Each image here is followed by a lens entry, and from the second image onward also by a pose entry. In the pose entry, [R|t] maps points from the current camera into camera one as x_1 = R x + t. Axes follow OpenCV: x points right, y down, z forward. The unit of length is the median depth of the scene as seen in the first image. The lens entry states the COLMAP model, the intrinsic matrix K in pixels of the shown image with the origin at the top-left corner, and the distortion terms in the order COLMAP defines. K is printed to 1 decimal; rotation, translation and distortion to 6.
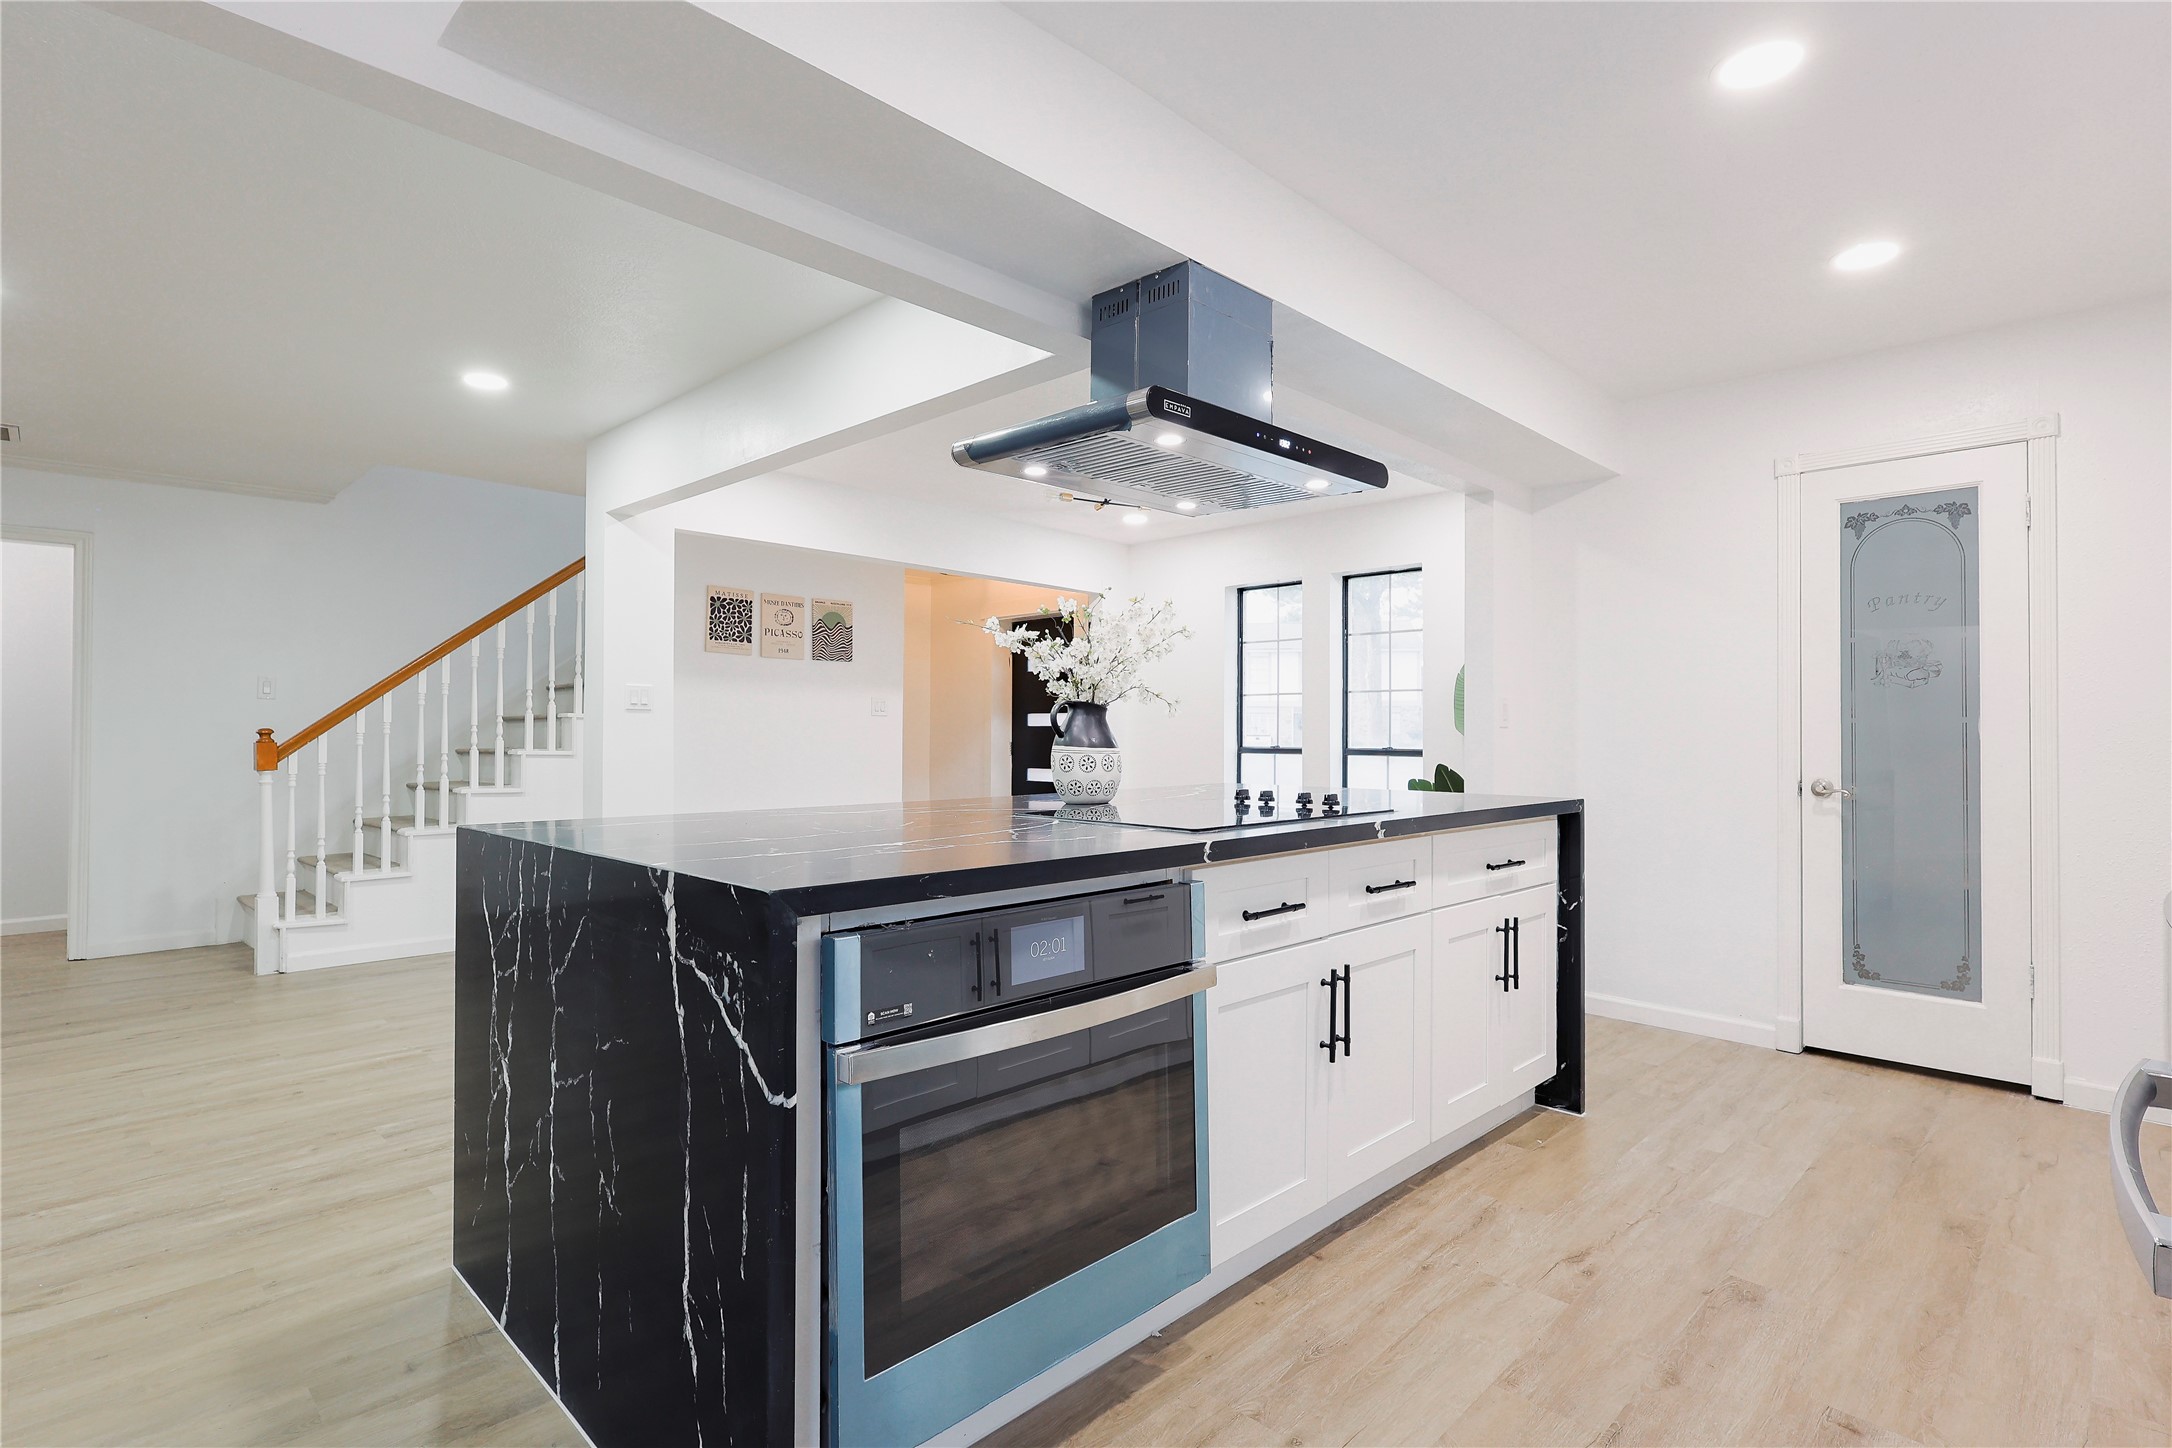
lens RADIAL K [[1060.9, 0, 1088.2], [0, 1060.9, 721.6], [0, 0, 1]] dist [-0.002074, 0.002092]
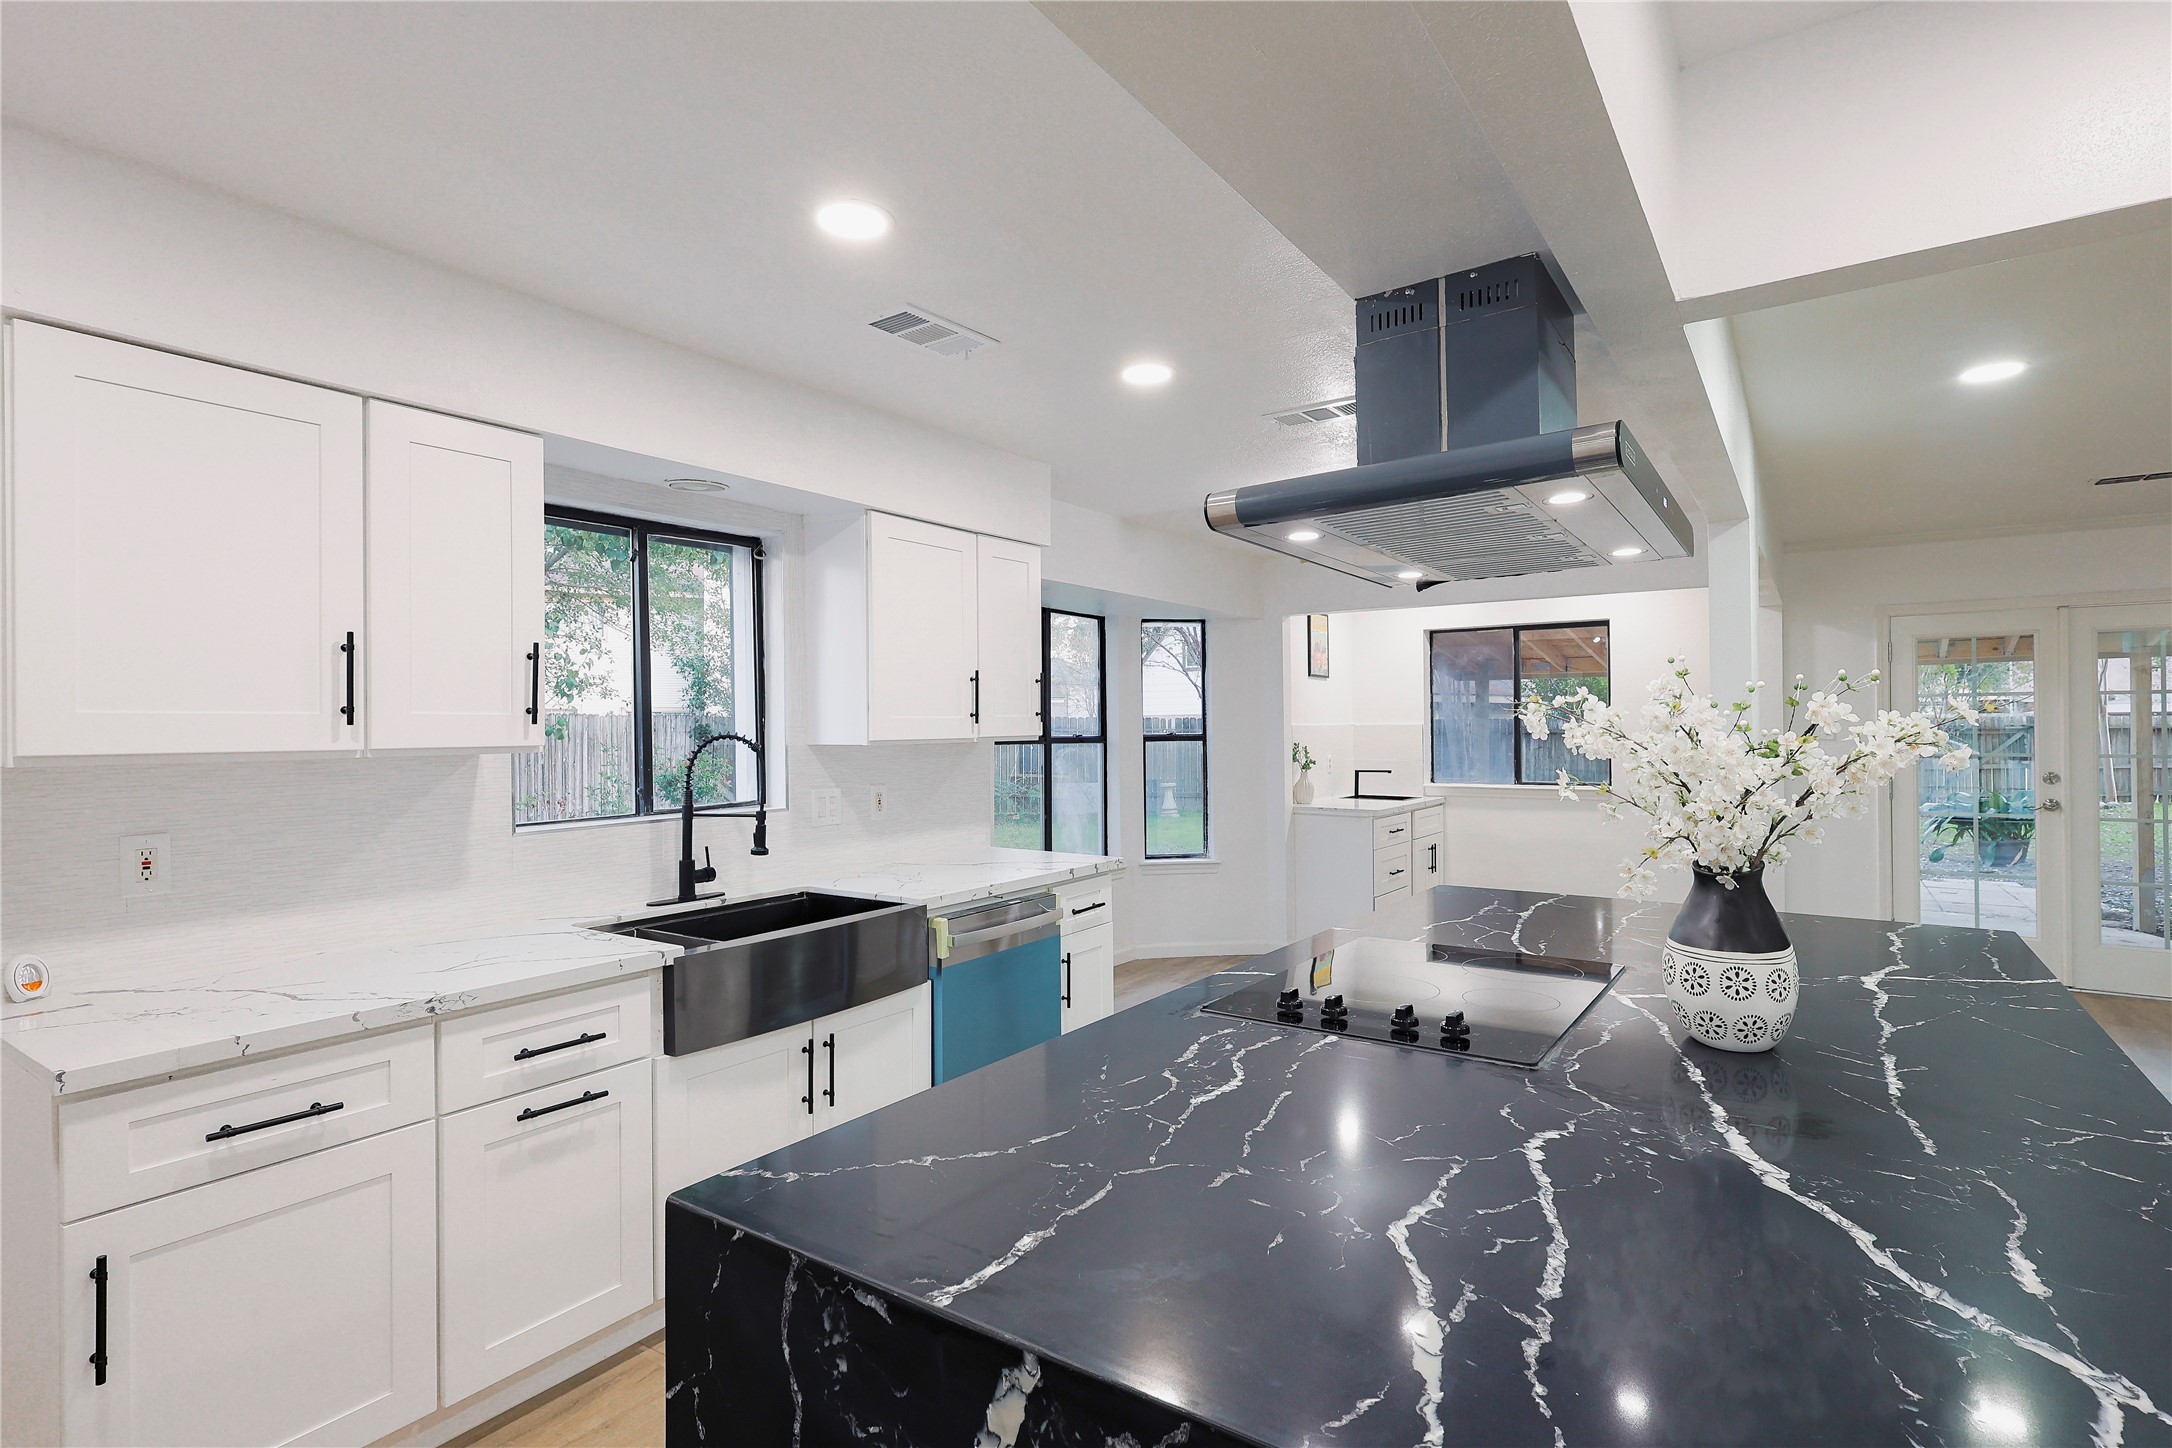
lens RADIAL K [[1060.9, 0, 1088.2], [0, 1060.9, 721.6], [0, 0, 1]] dist [-0.002074, 0.002092]
pose [[-0.984151, 0.000831, -0.177329, 0.465450], [0.004135, 0.999825, -0.018262, -0.087879], [0.177283, -0.018706, -0.983982, 1.604416]]
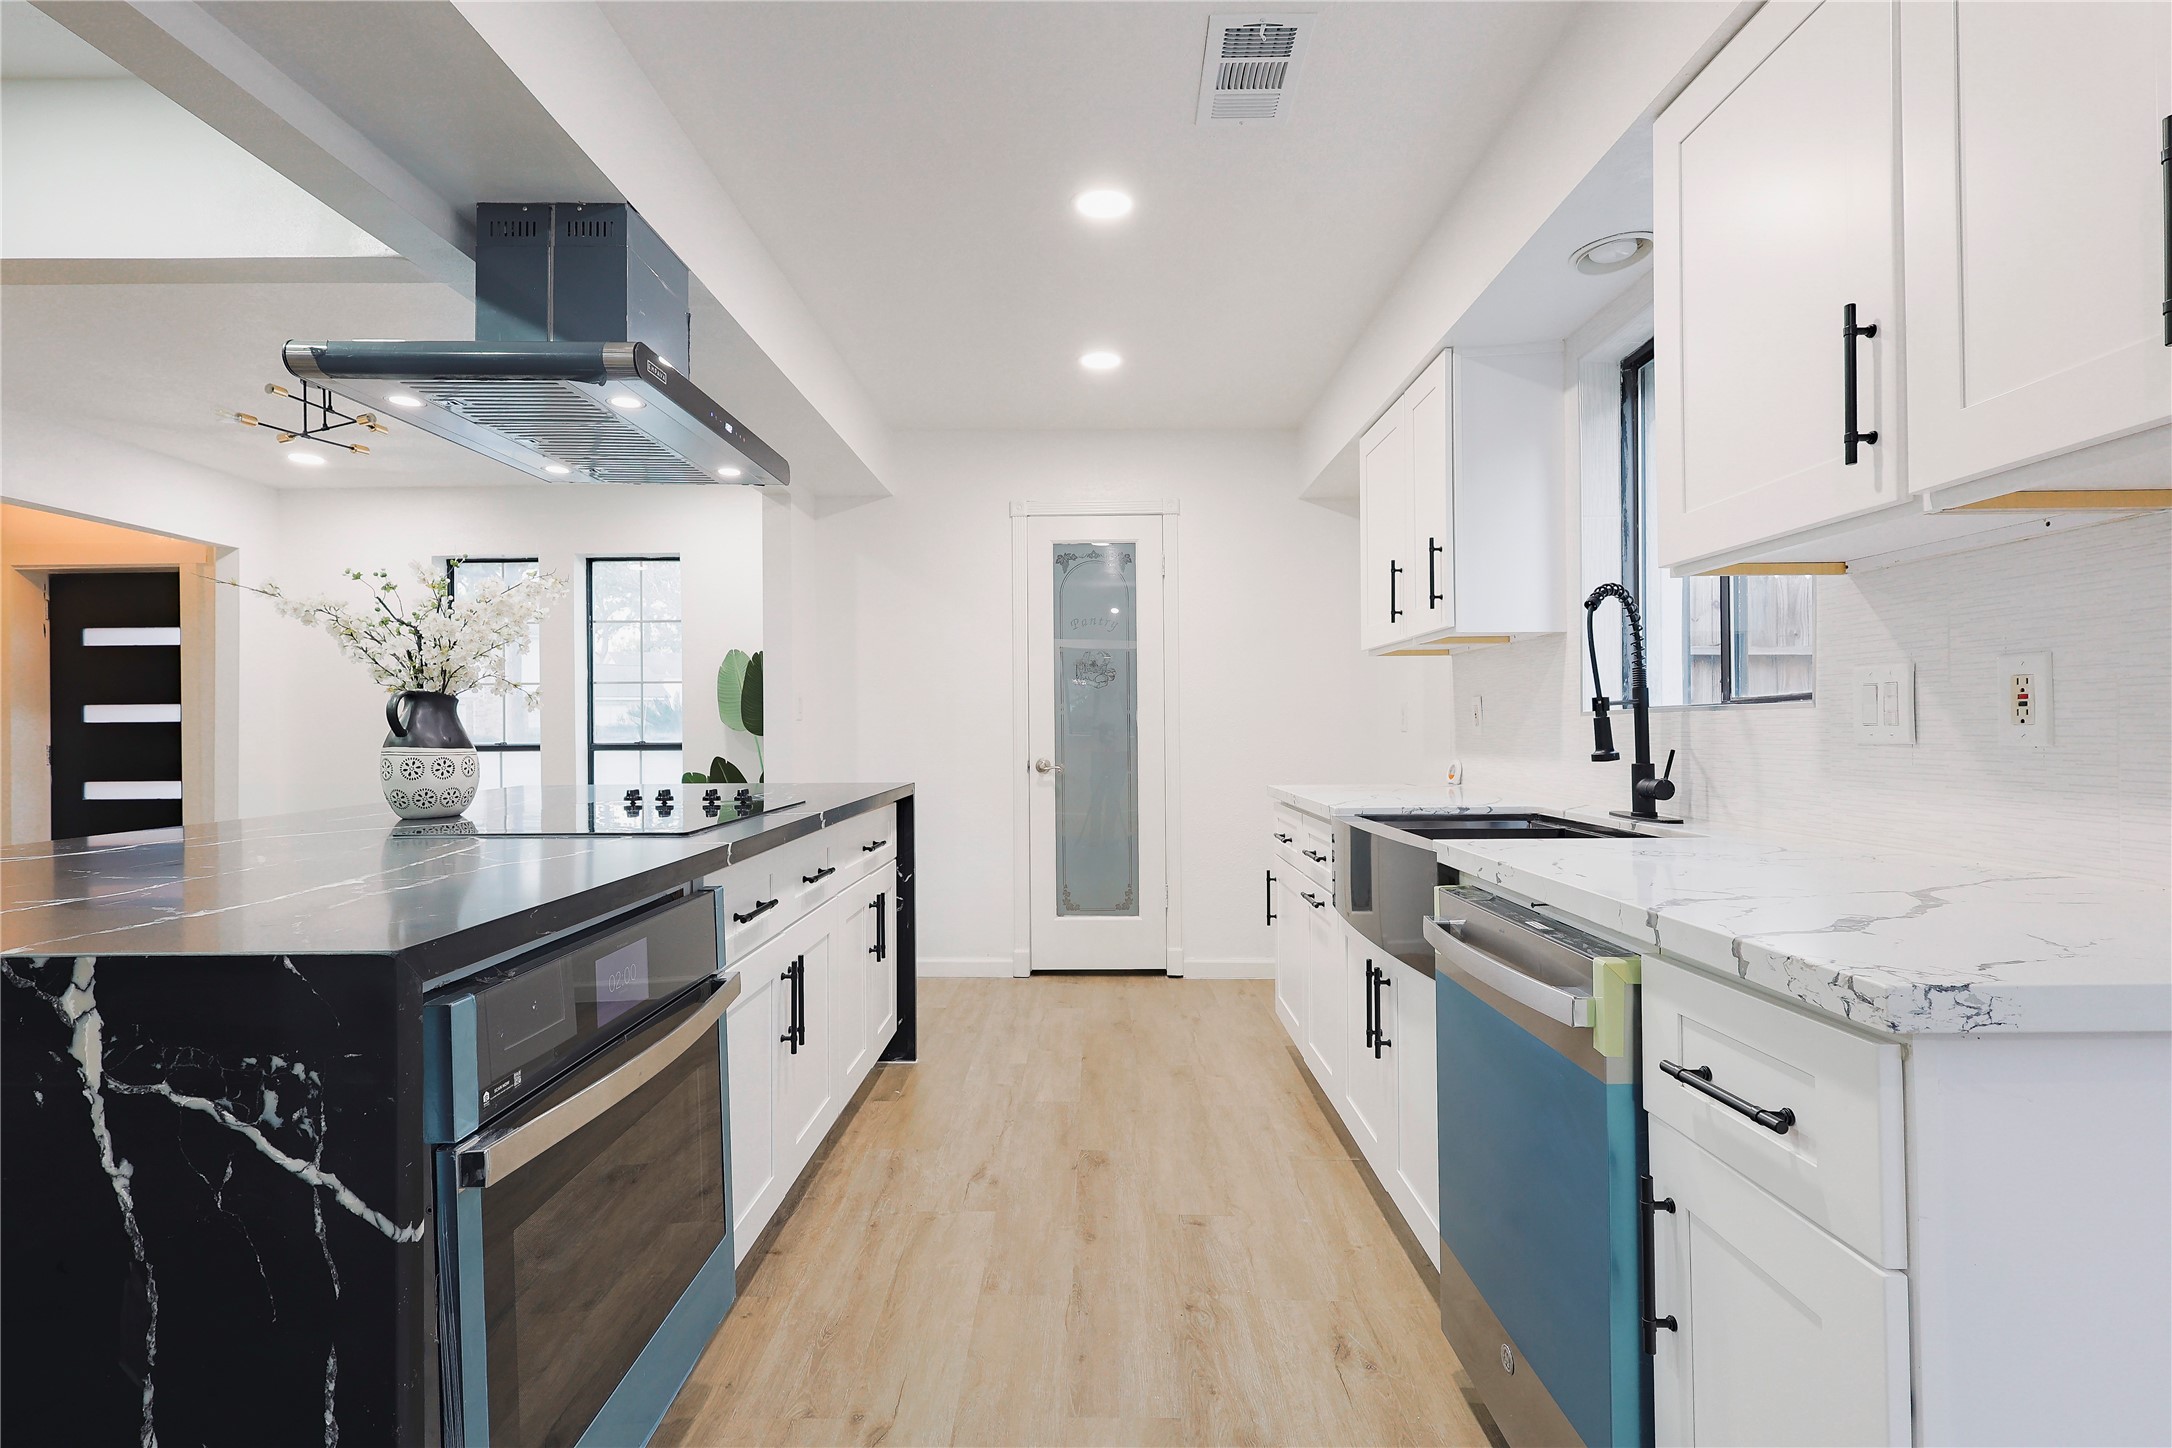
lens RADIAL K [[1060.9, 0, 1088.2], [0, 1060.9, 721.6], [0, 0, 1]] dist [-0.002074, 0.002092]
pose [[0.716494, -0.008058, 0.697547, -0.223262], [0.002915, 0.999959, 0.008558, -0.001805], [-0.697587, -0.004099, 0.716488, 0.069567]]
